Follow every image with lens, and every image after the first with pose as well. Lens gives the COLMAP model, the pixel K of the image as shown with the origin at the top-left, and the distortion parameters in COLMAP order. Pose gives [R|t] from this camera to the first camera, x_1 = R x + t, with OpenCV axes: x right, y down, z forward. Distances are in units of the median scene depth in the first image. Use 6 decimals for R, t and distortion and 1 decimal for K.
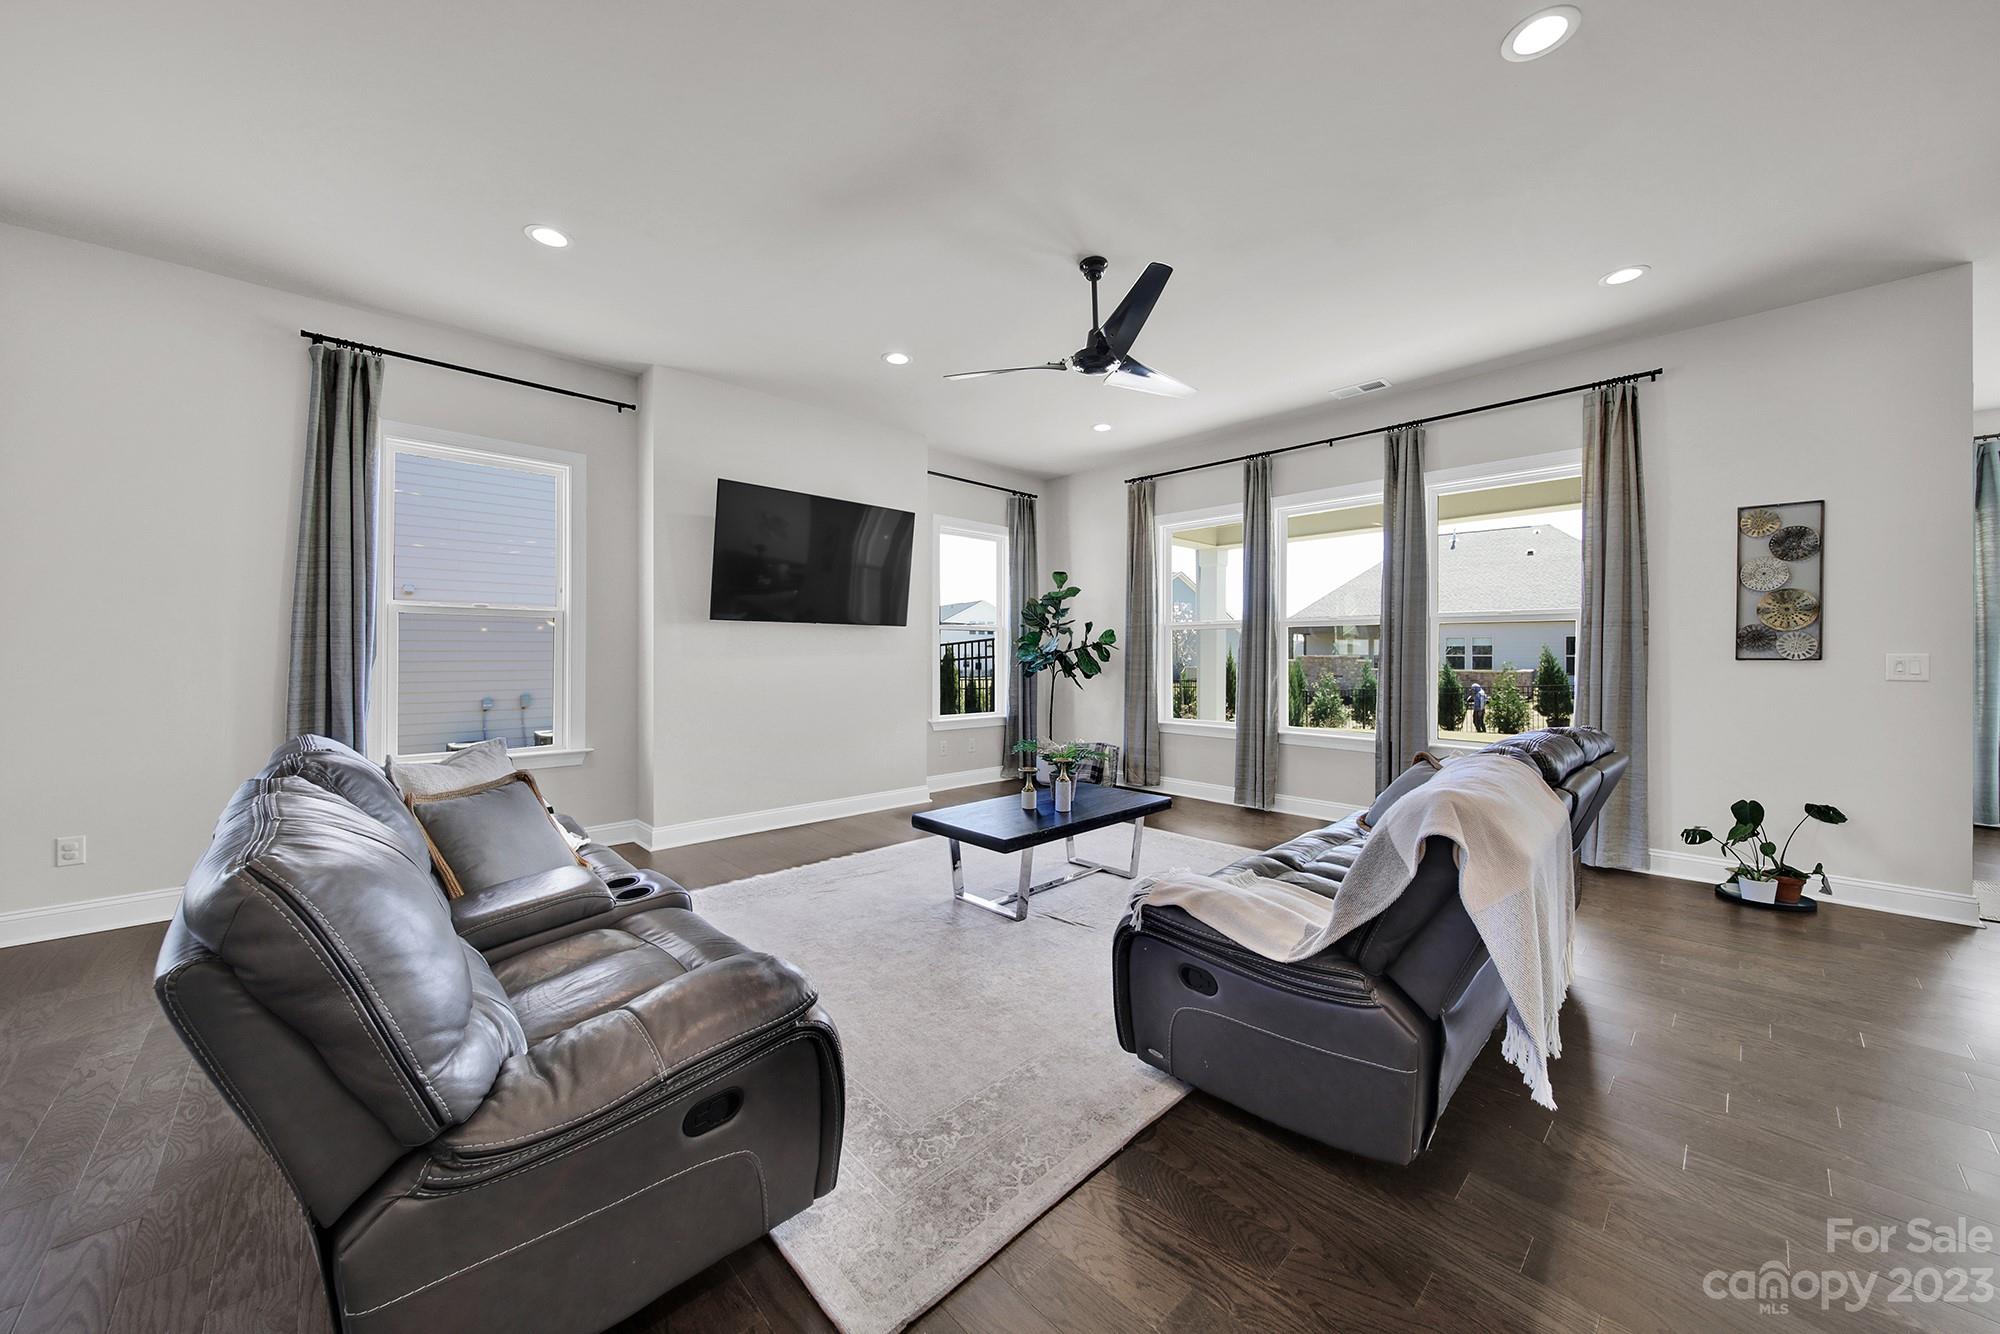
lens RADIAL K [[717.2, 0, 987.4], [0, 717.2, 656.4], [0, 0, 1]] dist [-0.002399, 0.000004]
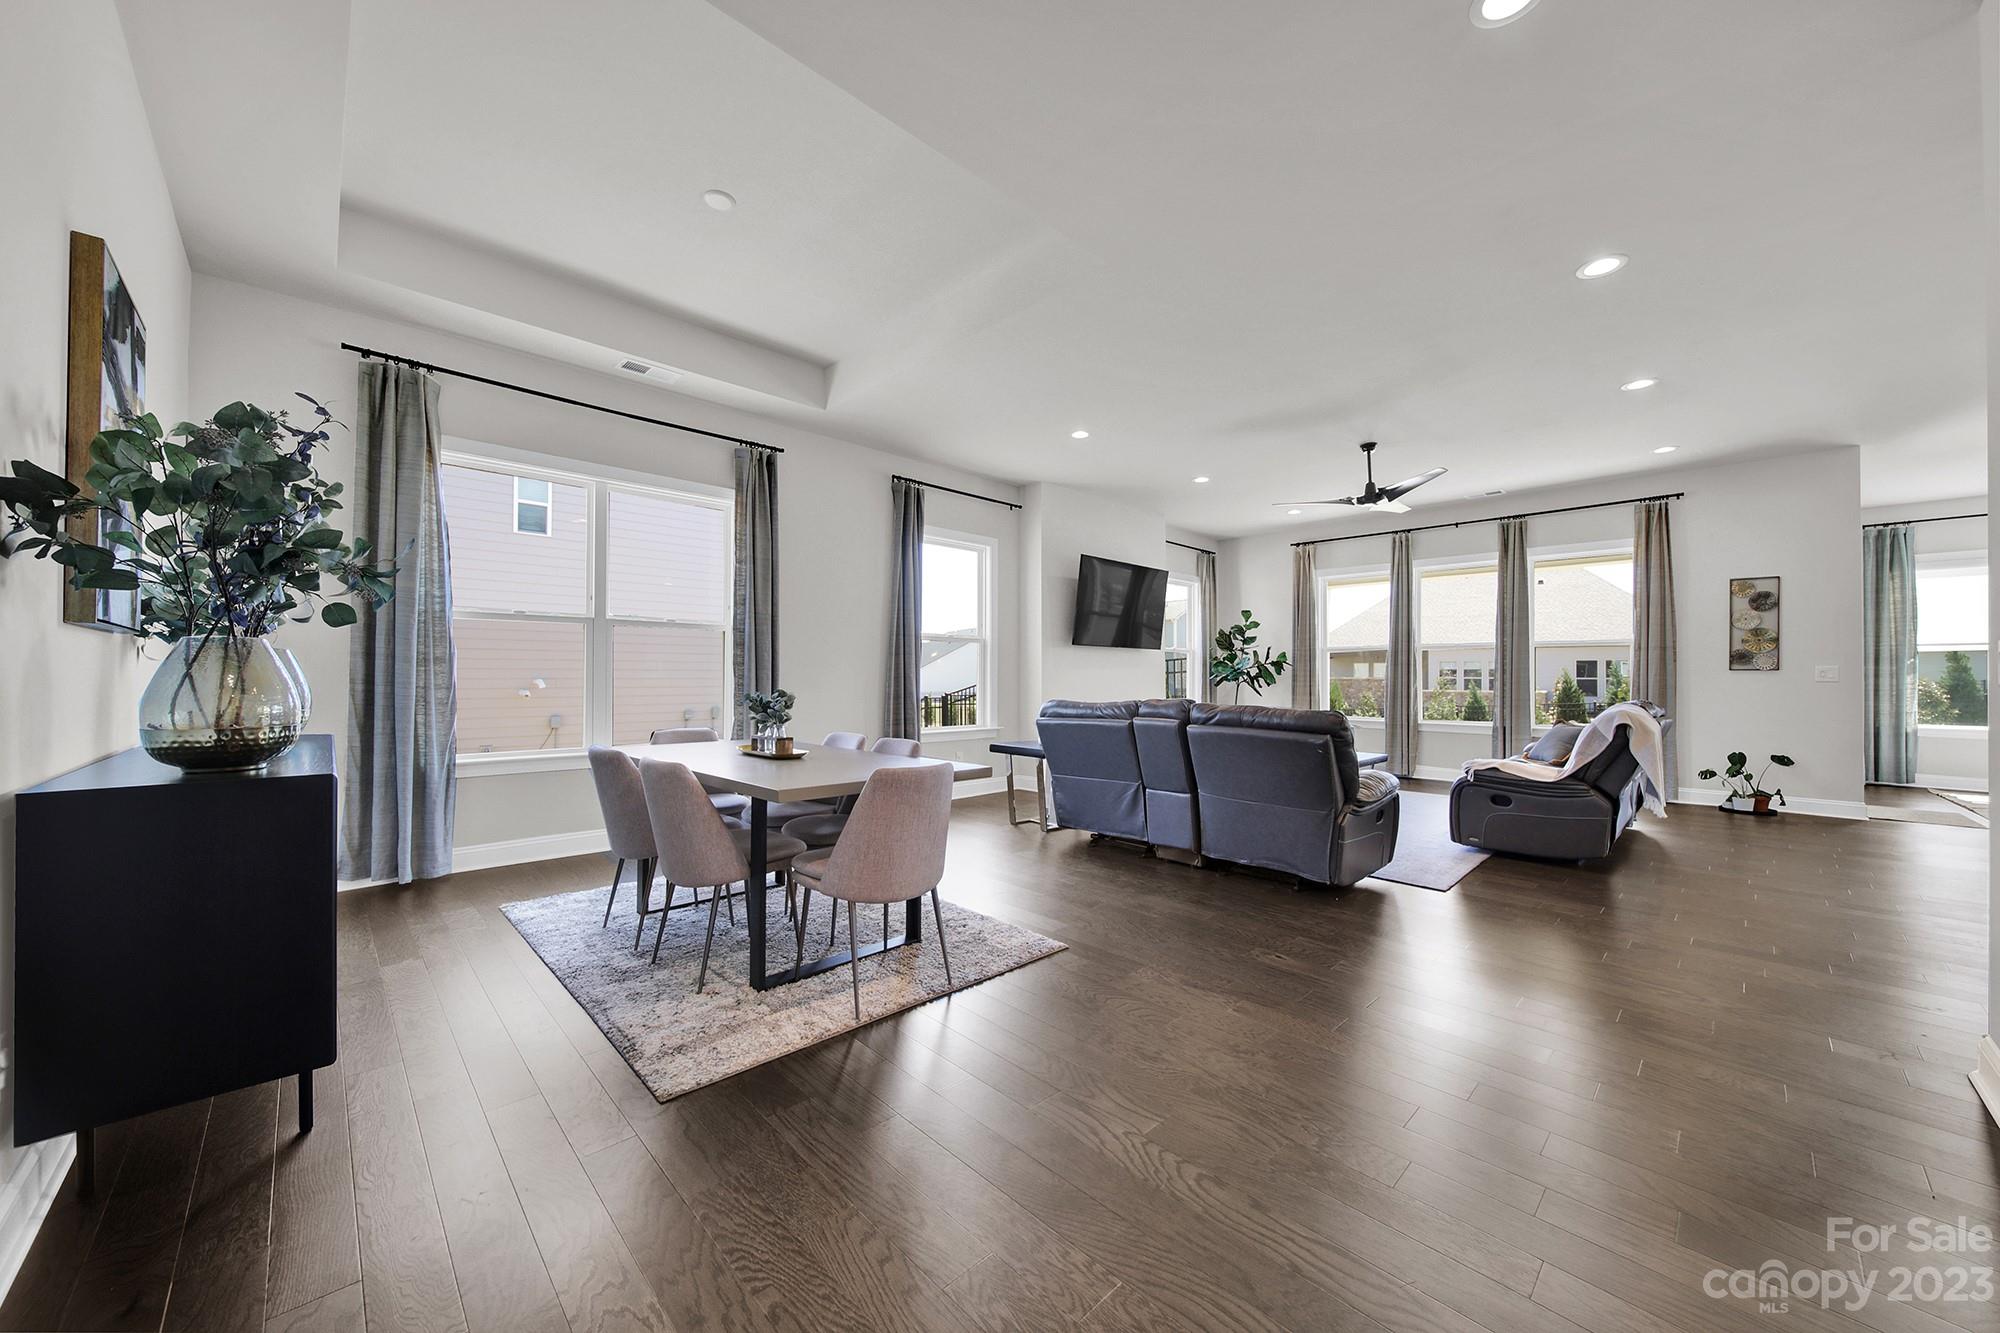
lens RADIAL K [[717.2, 0, 999.8], [0, 717.2, 672.9], [0, 0, 1]] dist [-0.002399, 0.000004]
pose [[0.999959, 0.001506, 0.008958, -0.675170], [-0.001421, 0.999953, -0.009574, 0.029341], [-0.008972, 0.009561, 0.999914, -0.656974]]
